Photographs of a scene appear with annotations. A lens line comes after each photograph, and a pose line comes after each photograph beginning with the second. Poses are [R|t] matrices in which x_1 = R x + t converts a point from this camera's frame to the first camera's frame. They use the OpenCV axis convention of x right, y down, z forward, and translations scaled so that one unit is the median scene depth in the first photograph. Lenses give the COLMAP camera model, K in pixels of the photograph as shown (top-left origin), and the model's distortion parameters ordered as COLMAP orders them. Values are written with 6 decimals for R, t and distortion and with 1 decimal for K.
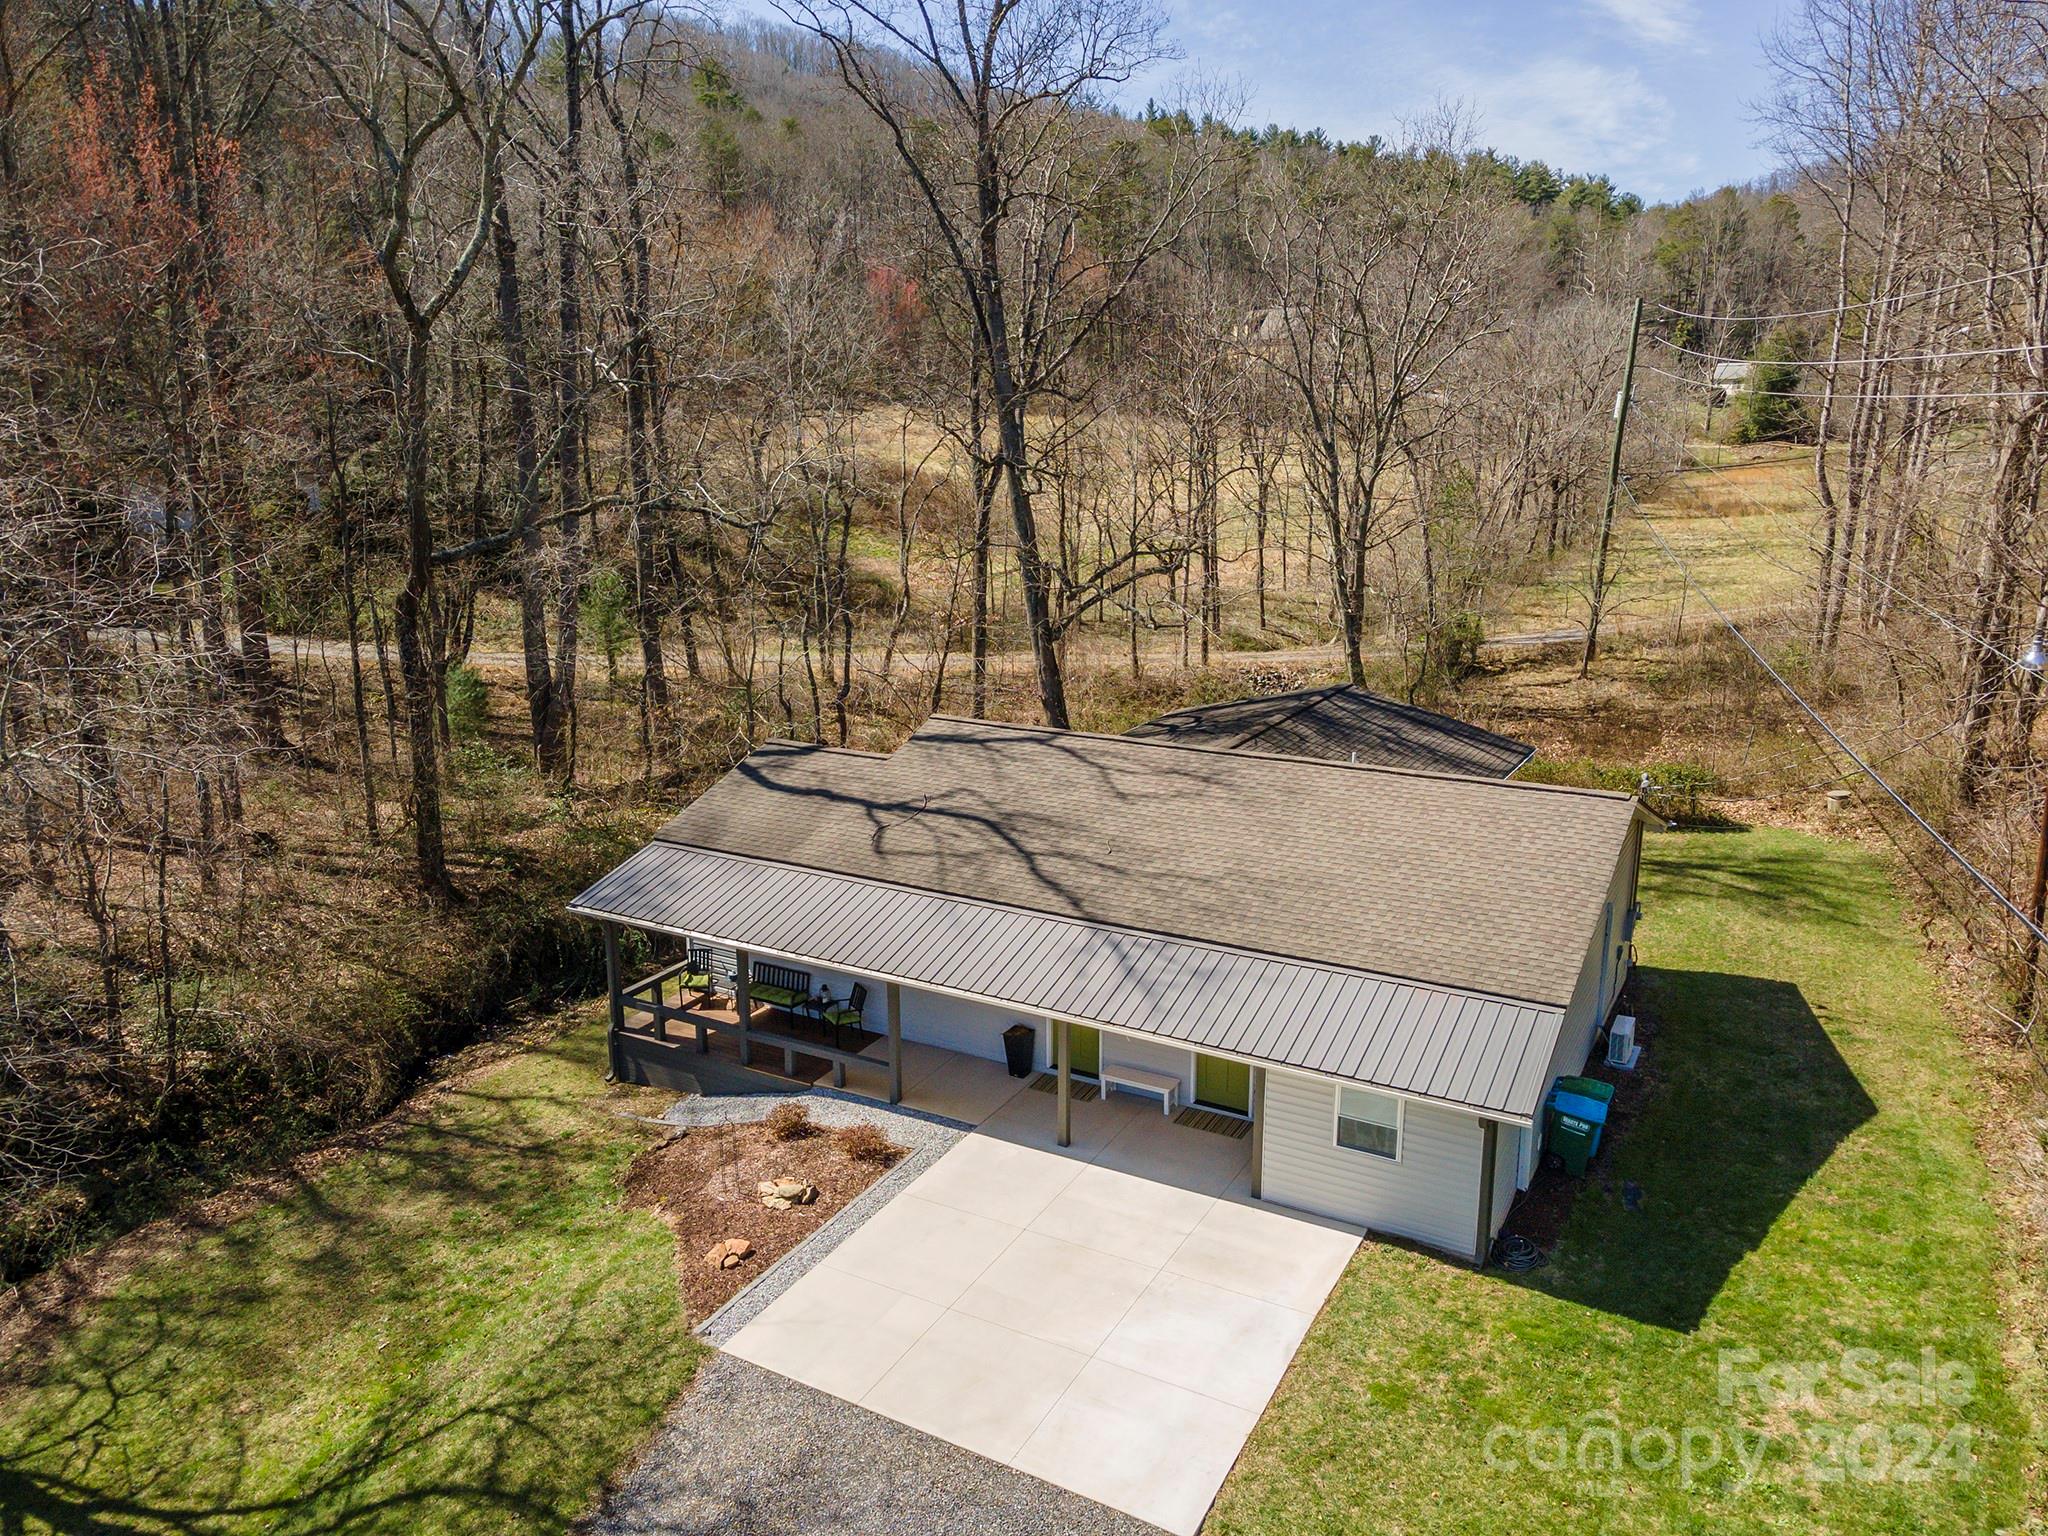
lens RADIAL K [[1483.6, 0, 1008.9], [0, 1483.6, 767.9], [0, 0, 1]] dist [0.035107, 0.023523]
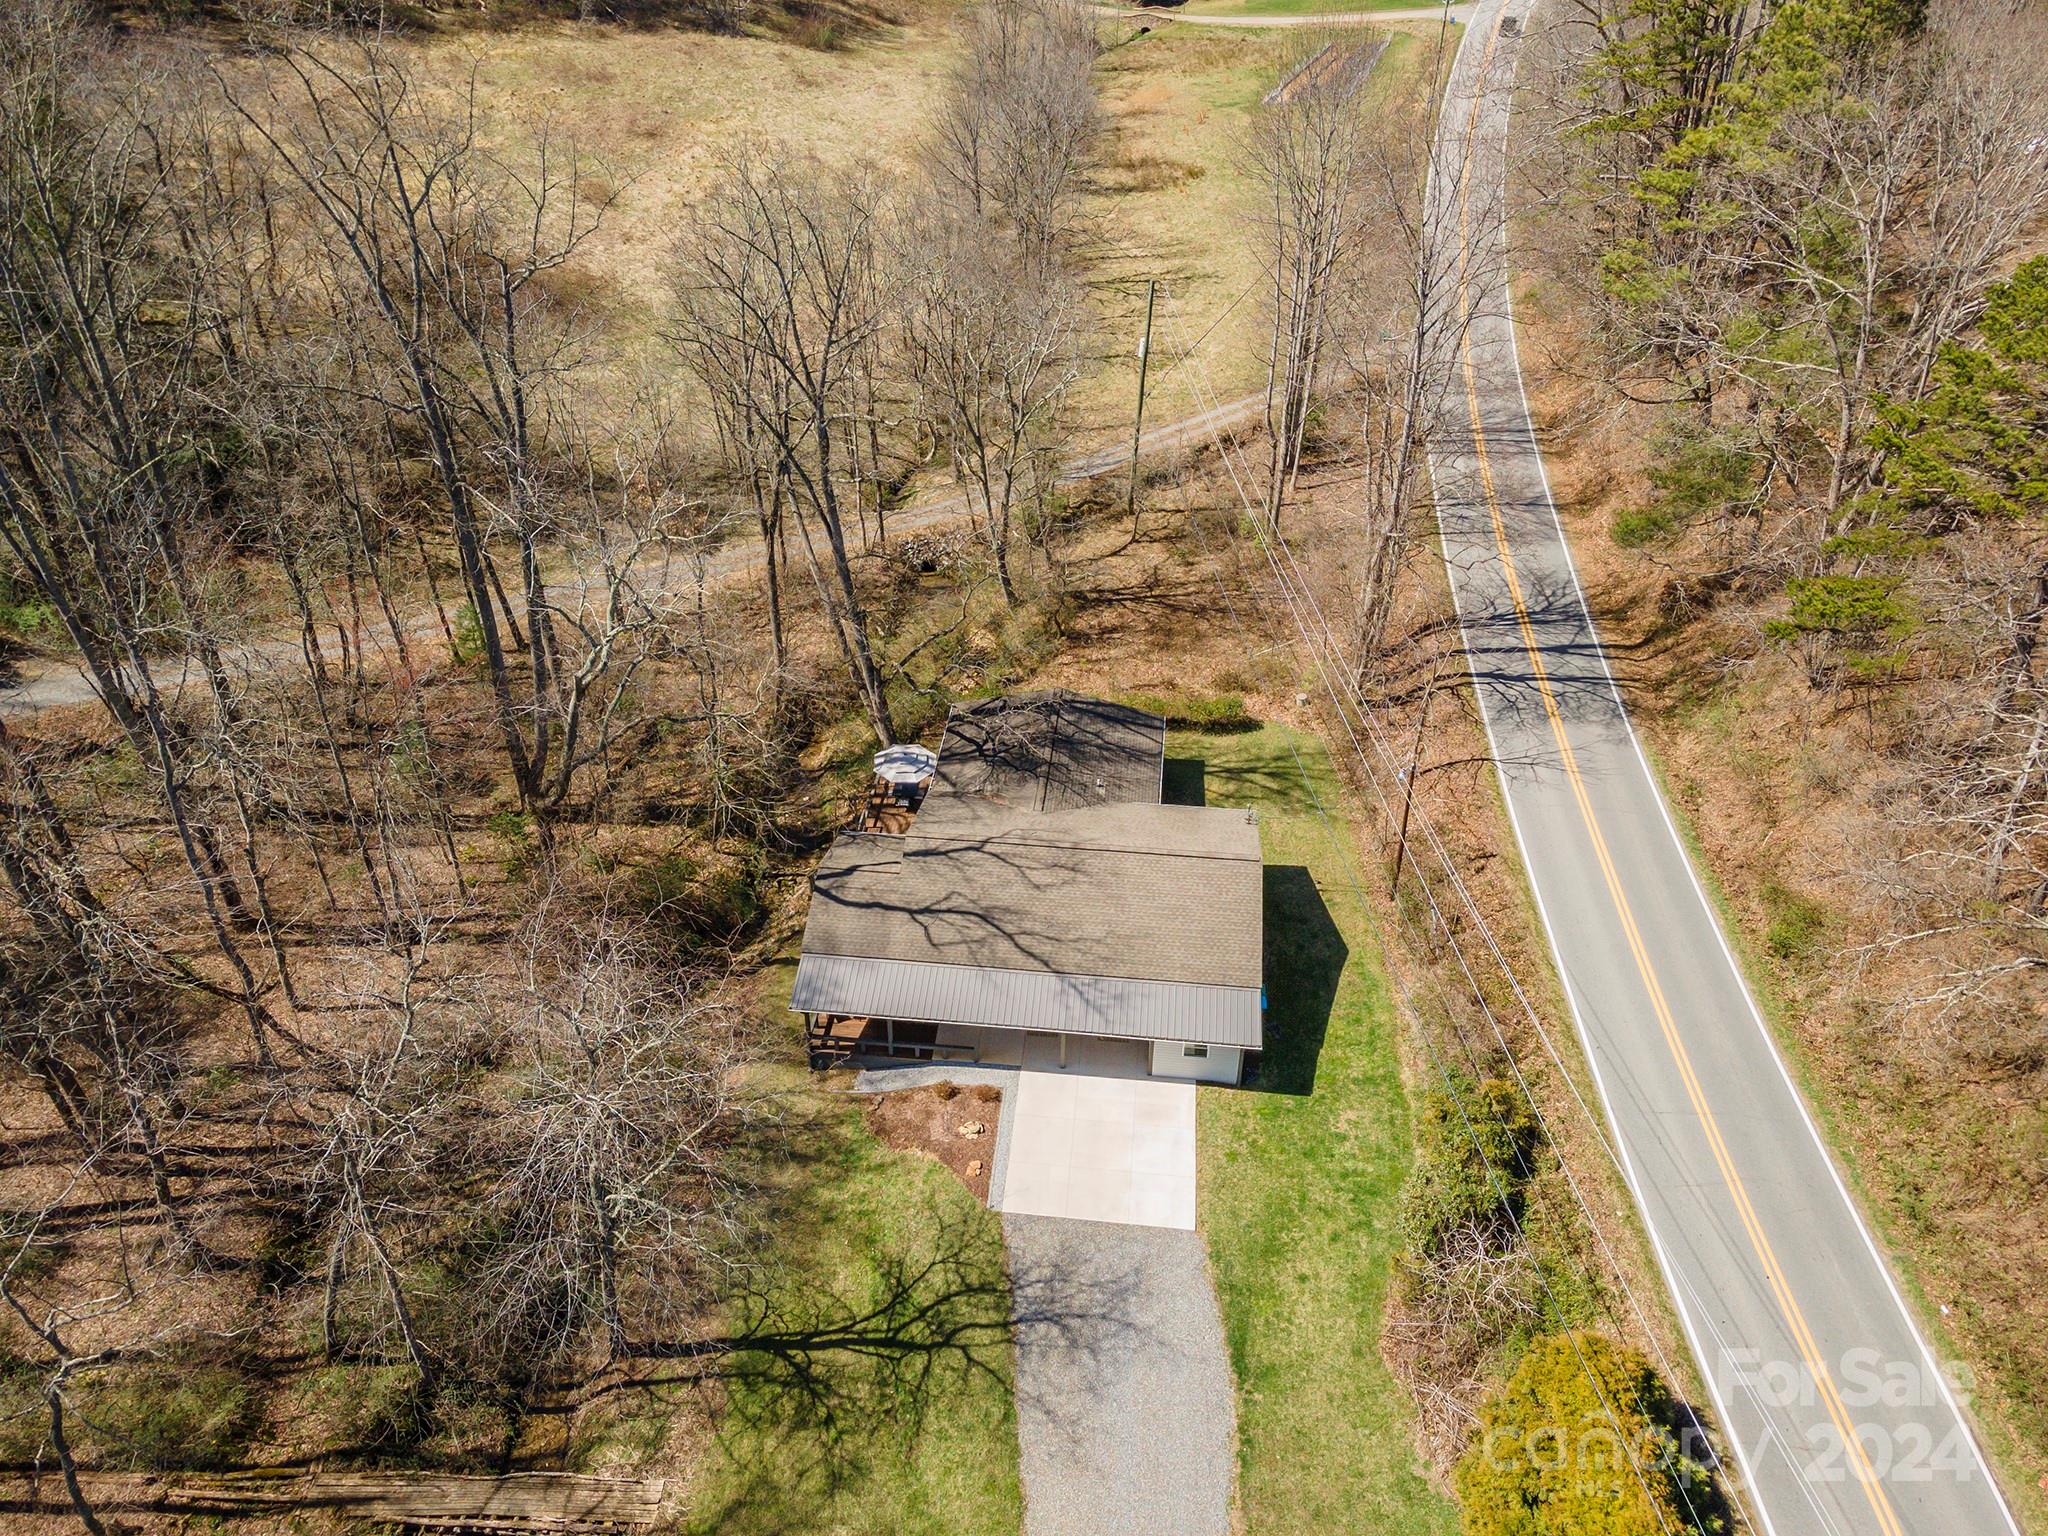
lens RADIAL K [[1483.6, 0, 1013.8], [0, 1483.6, 772.6], [0, 0, 1]] dist [0.035107, 0.023523]
pose [[0.915321, -0.228670, 0.331509, -0.748191], [0.089501, 0.918080, 0.386158, -1.153262], [-0.392655, -0.323788, 0.860804, -0.884631]]
